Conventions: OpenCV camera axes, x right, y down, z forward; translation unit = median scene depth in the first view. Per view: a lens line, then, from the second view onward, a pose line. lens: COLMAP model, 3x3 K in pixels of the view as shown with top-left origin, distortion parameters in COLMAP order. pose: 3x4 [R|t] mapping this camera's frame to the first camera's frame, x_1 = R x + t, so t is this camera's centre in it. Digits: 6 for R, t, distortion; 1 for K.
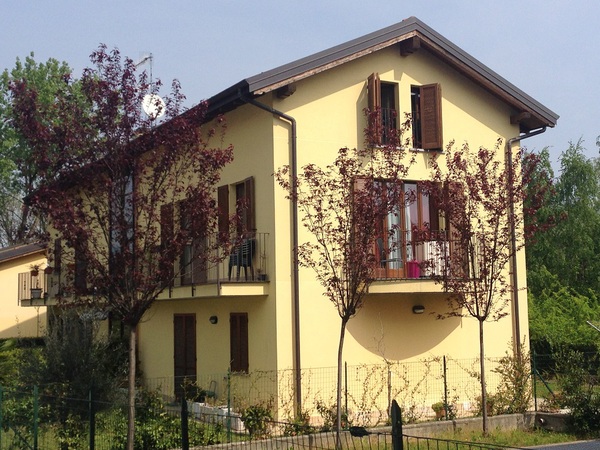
lens RADIAL K [[913.0, 0, 300.0], [0, 913.0, 225.0], [0, 0, 1]] dist [0.015044, 0.015318]
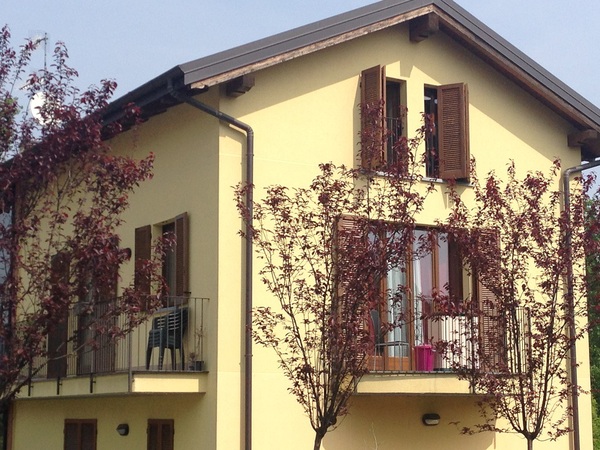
lens RADIAL K [[1242.9, 0, 297.7], [0, 1242.9, 183.6], [0, 0, 1]] dist [-0.036445, 0.541418]
pose [[0.999416, 0.022223, 0.025947, 0.005465], [-0.019716, 0.995453, -0.093188, 0.009693], [-0.027900, 0.092622, 0.995310, 0.103289]]
